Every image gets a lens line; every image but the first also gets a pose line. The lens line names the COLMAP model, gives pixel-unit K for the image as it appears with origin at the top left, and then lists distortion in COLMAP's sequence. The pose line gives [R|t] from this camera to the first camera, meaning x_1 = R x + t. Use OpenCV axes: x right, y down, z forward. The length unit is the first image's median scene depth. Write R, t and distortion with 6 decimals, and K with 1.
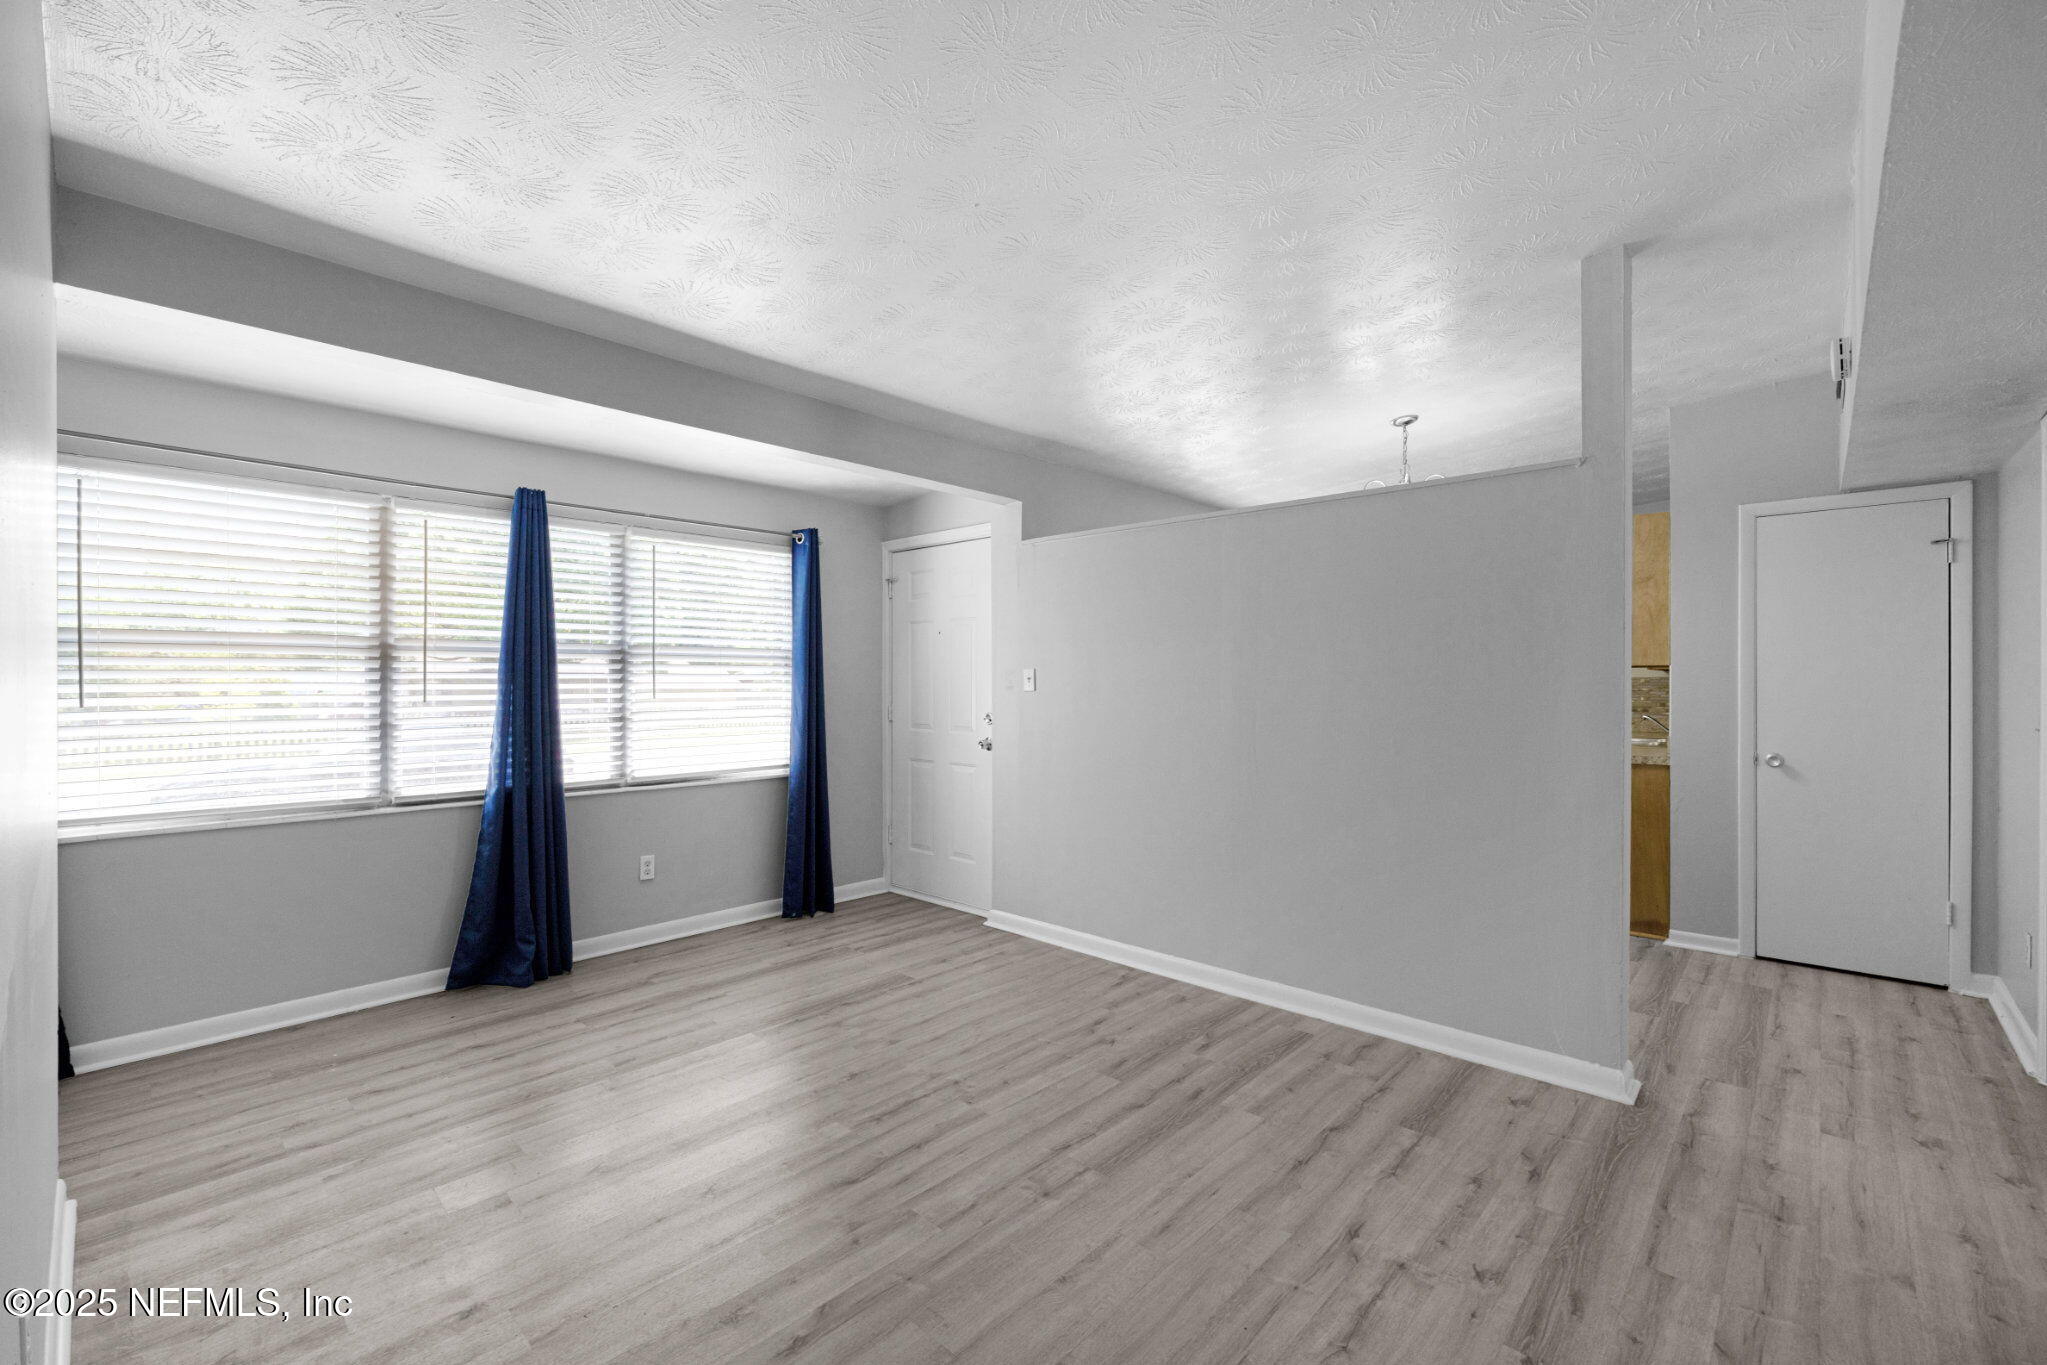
lens RADIAL K [[856.3, 0, 1030.8], [0, 856.3, 680.9], [0, 0, 1]] dist [-0.004791, 0.002693]
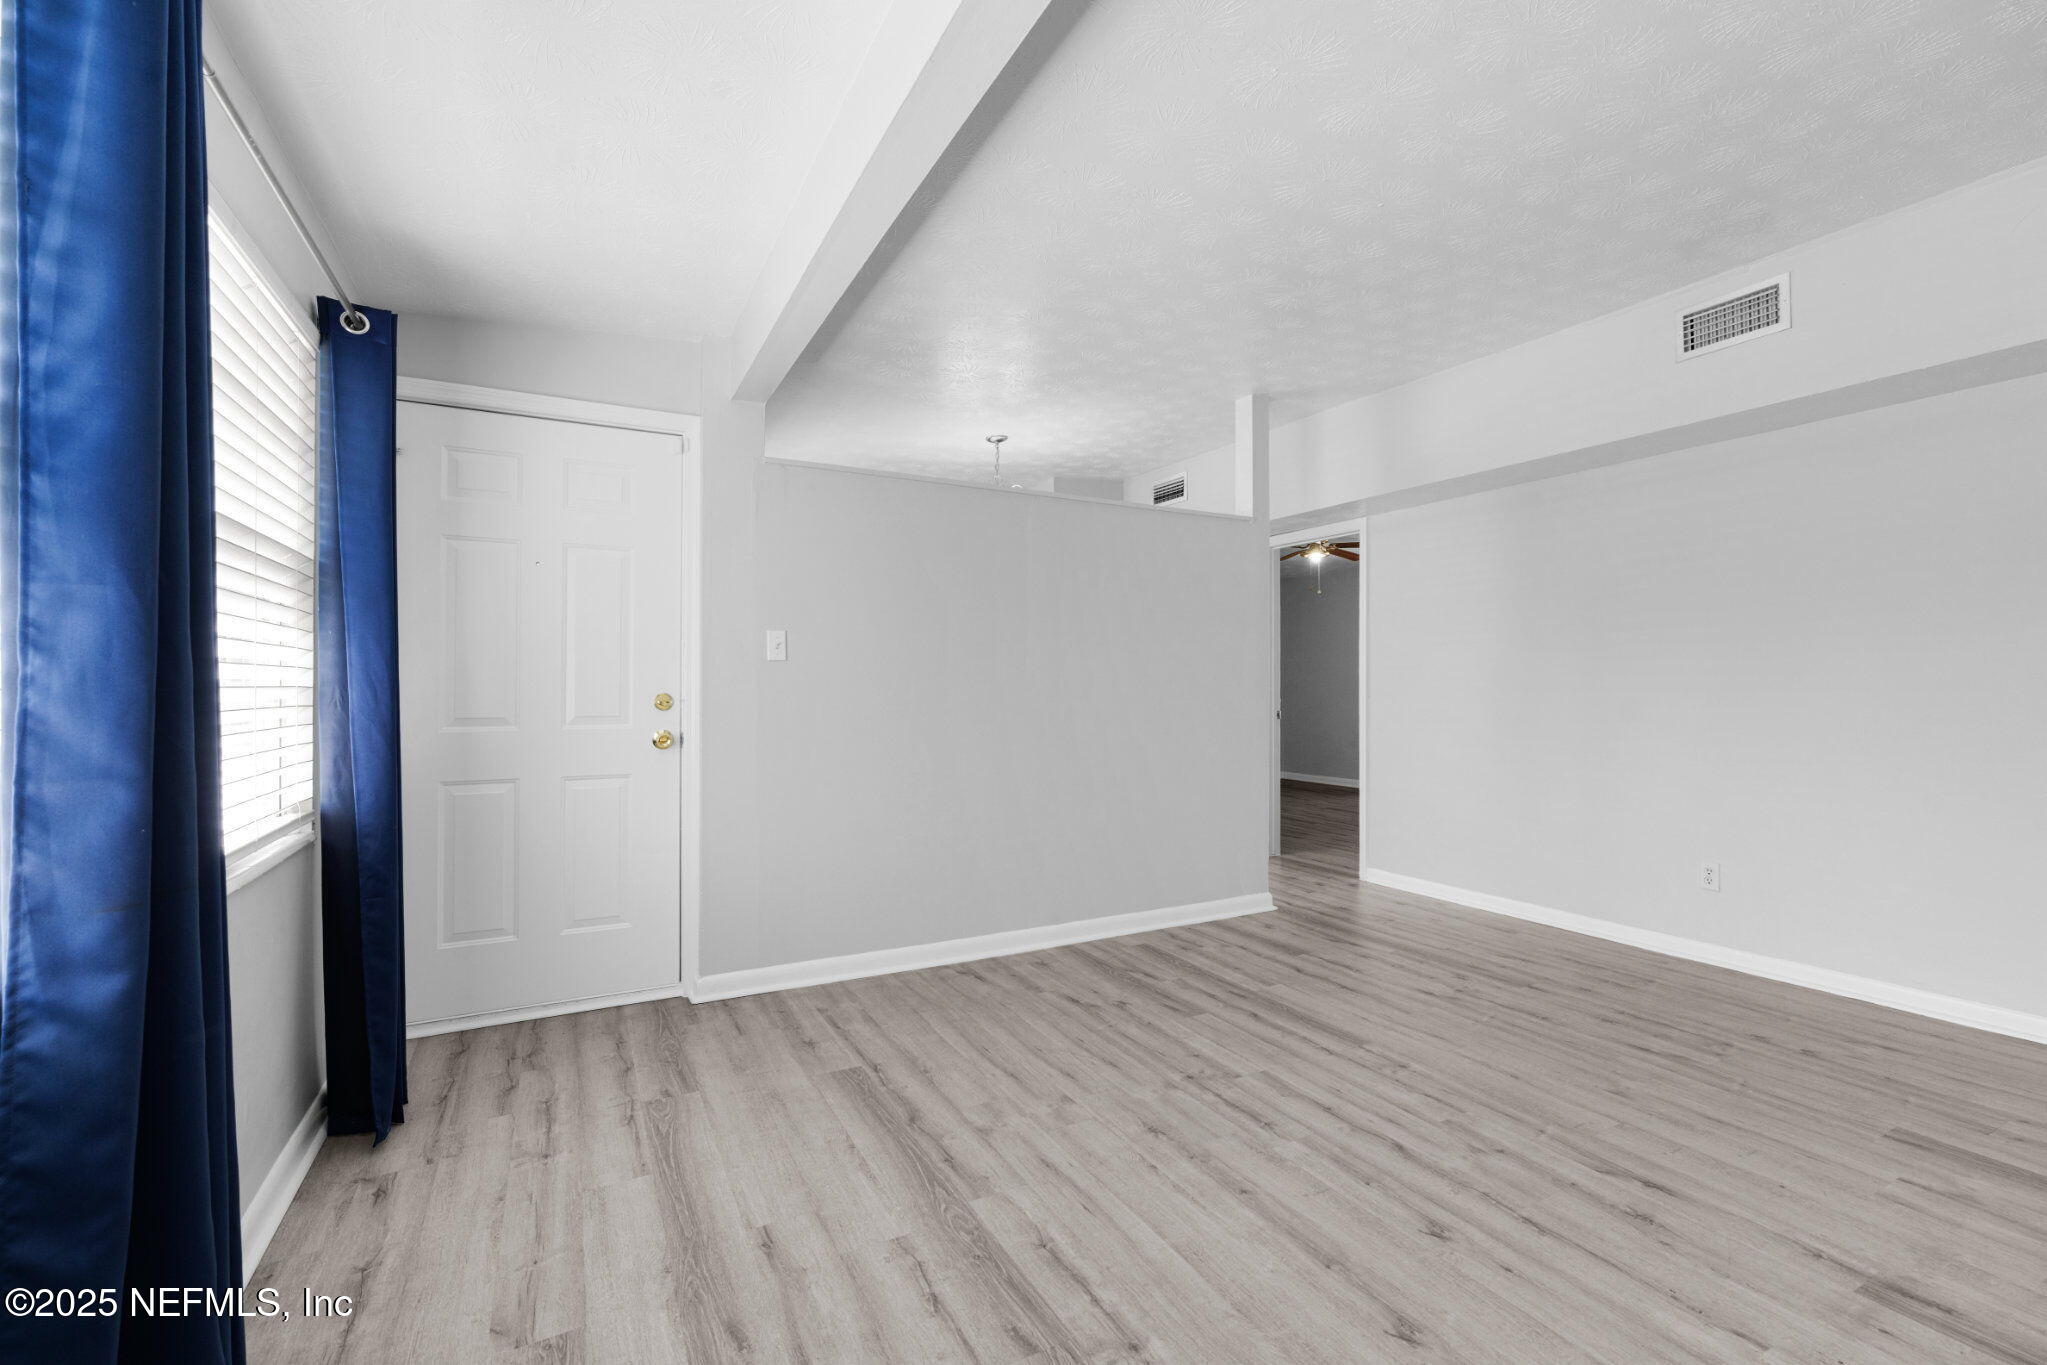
lens RADIAL K [[856.3, 0, 1022.8], [0, 856.3, 692.1], [0, 0, 1]] dist [-0.004791, 0.002693]
pose [[0.321544, -0.002788, 0.946890, -0.740988], [-0.003040, 0.999987, 0.003976, 0.039552], [-0.946890, -0.004157, 0.321532, 0.642626]]
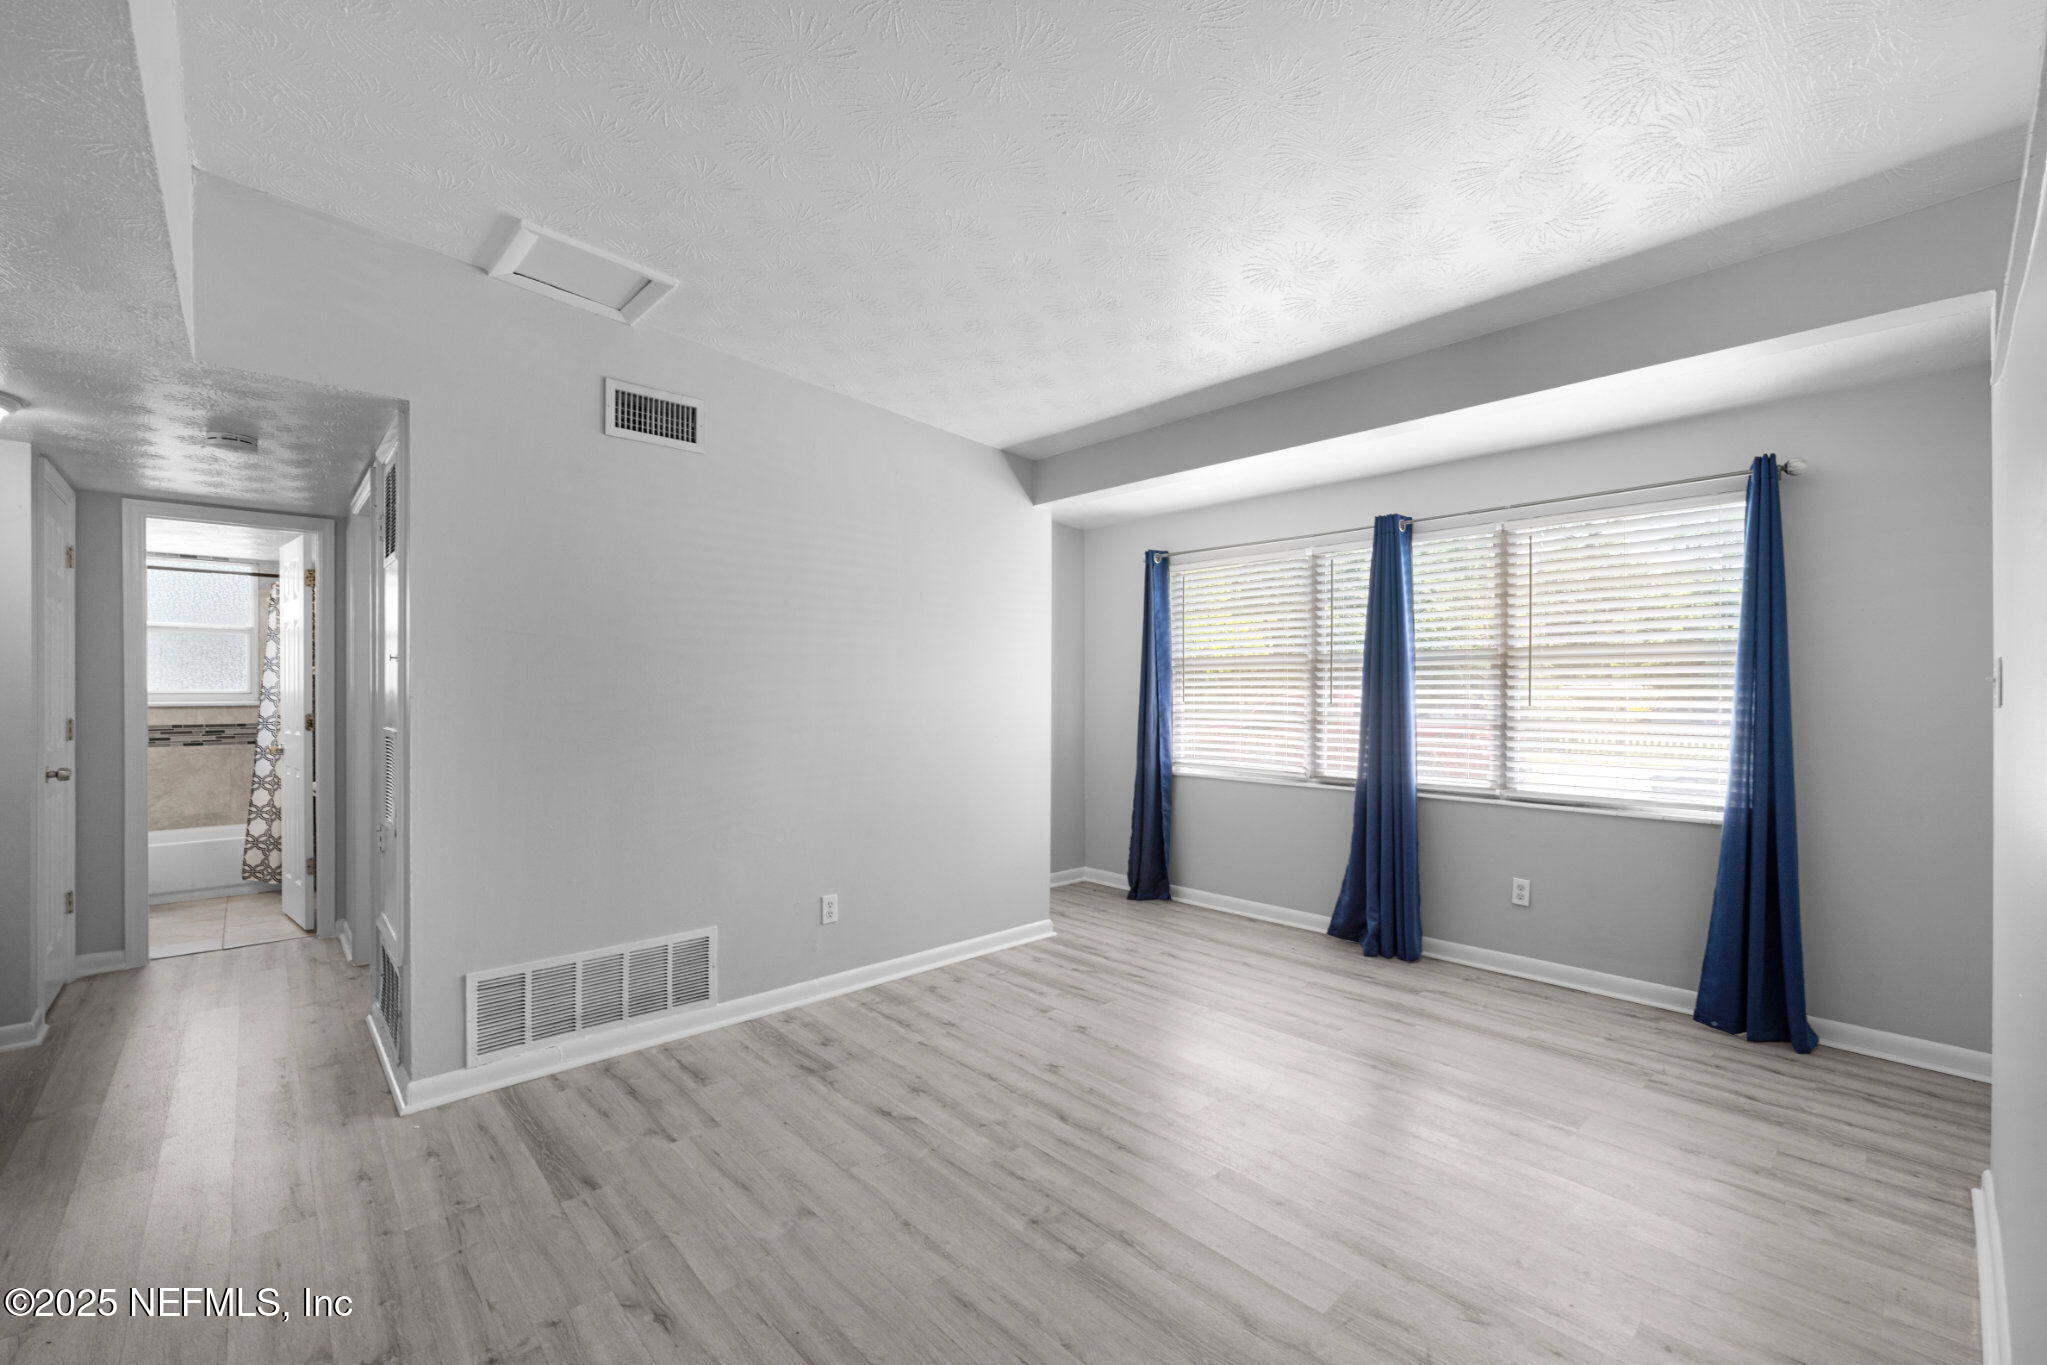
lens RADIAL K [[856.3, 0, 1025.9], [0, 856.3, 690.6], [0, 0, 1]] dist [-0.004791, 0.002693]
pose [[-0.074056, 0.003261, -0.997249, 0.557866], [0.001088, 0.999994, 0.003189, 0.000728], [0.997253, -0.000849, -0.074059, 0.608295]]
